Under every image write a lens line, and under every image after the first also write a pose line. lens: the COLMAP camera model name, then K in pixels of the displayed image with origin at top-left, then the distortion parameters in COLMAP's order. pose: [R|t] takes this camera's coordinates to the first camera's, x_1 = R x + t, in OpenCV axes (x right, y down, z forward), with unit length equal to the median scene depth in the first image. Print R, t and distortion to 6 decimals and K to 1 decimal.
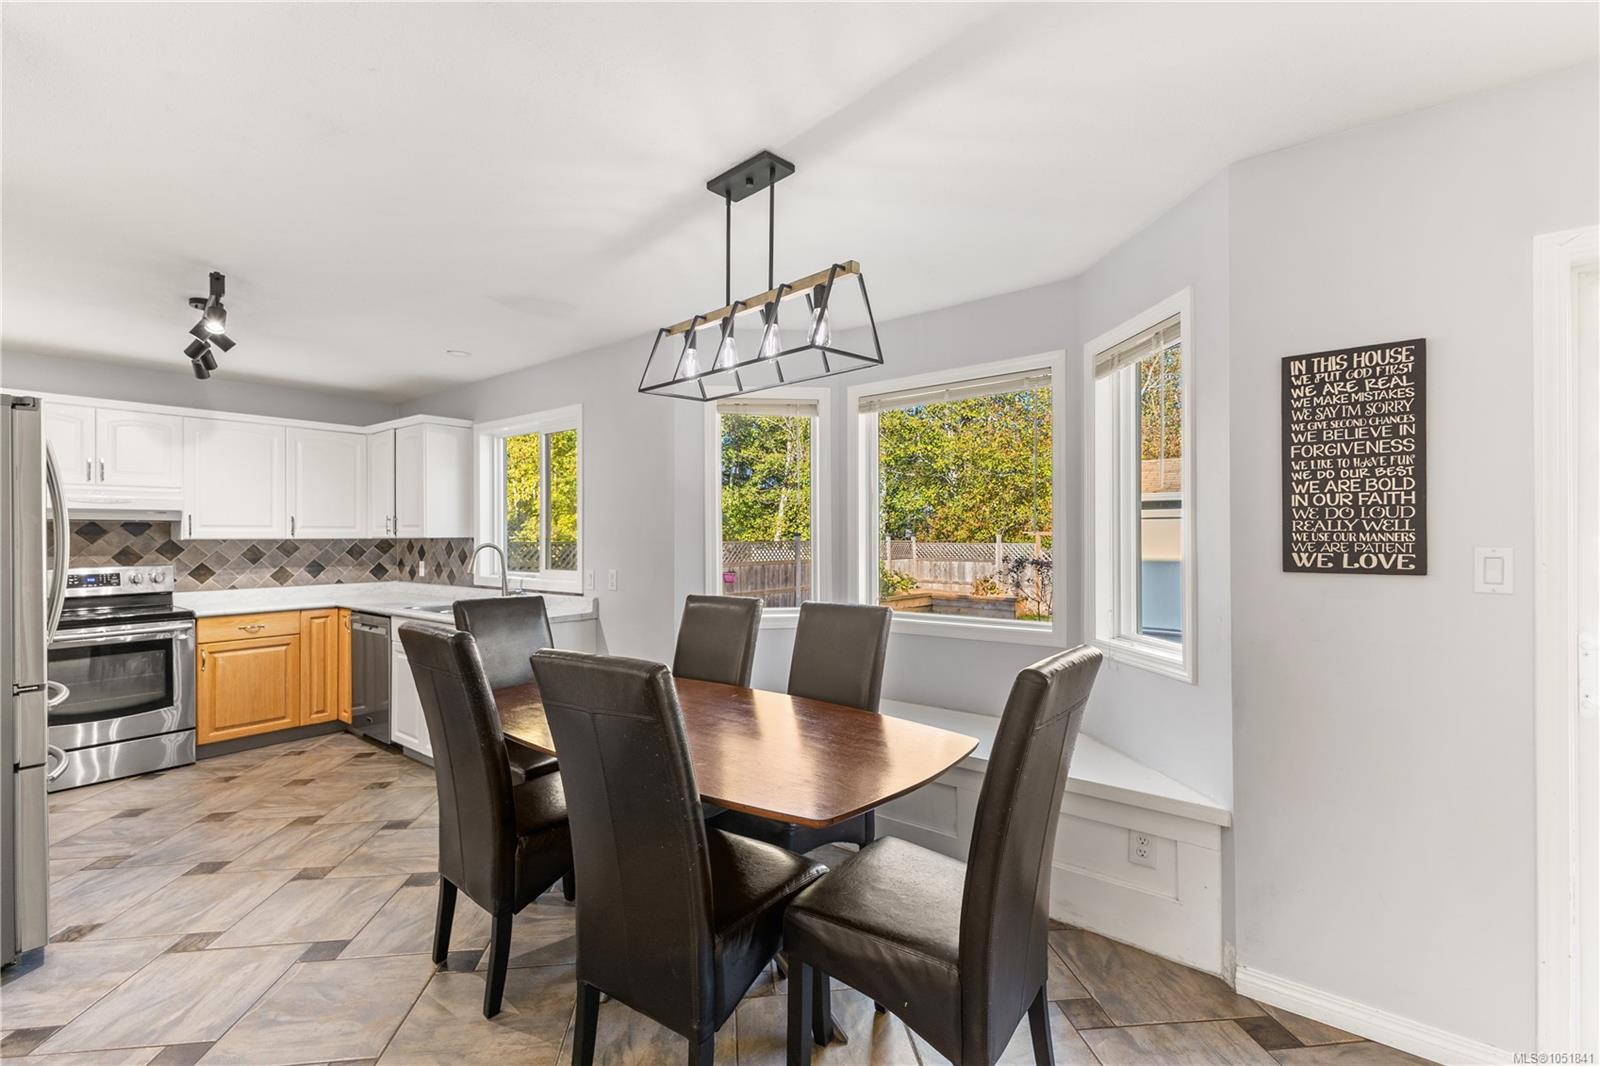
lens RADIAL K [[693.8, 0, 804.0], [0, 693.8, 528.2], [0, 0, 1]] dist [0.007382, -0.000211]
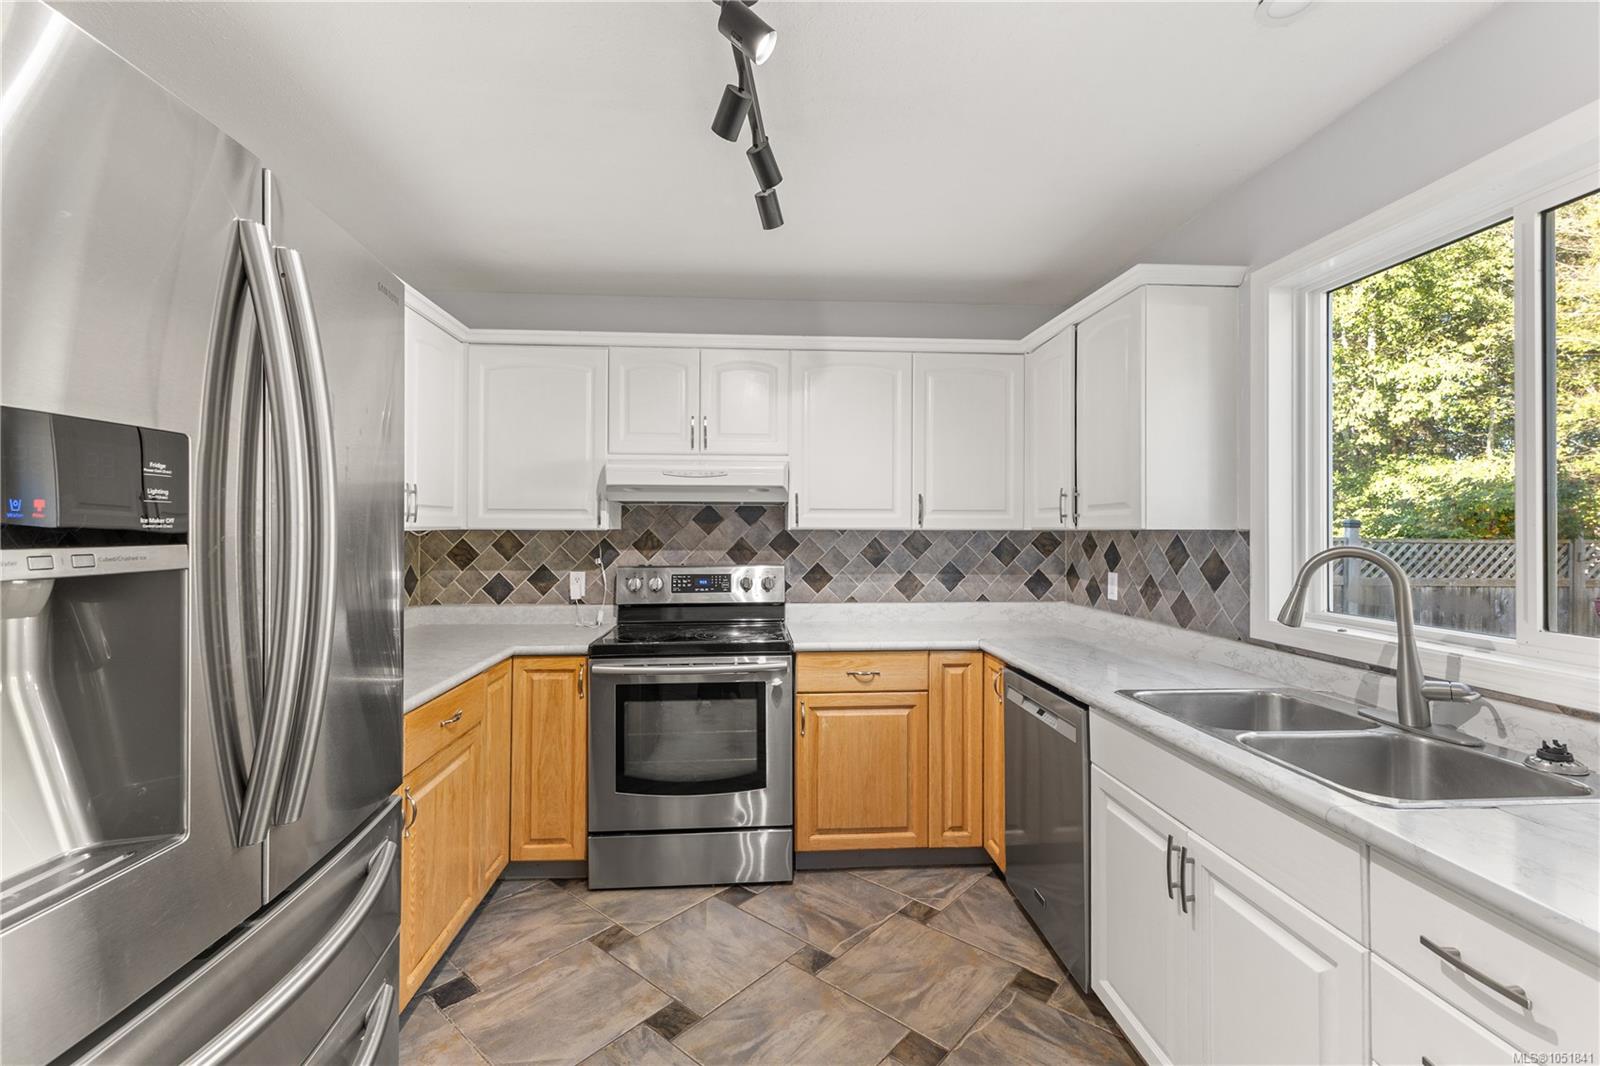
lens RADIAL K [[705.7, 0, 802.5], [0, 705.7, 536.0], [0, 0, 1]] dist [0.010453, -0.000233]
pose [[0.676164, 0.013709, -0.736624, -0.353771], [0.002781, 0.999772, 0.021160, 0.007456], [0.736746, -0.016356, 0.675972, 0.515345]]
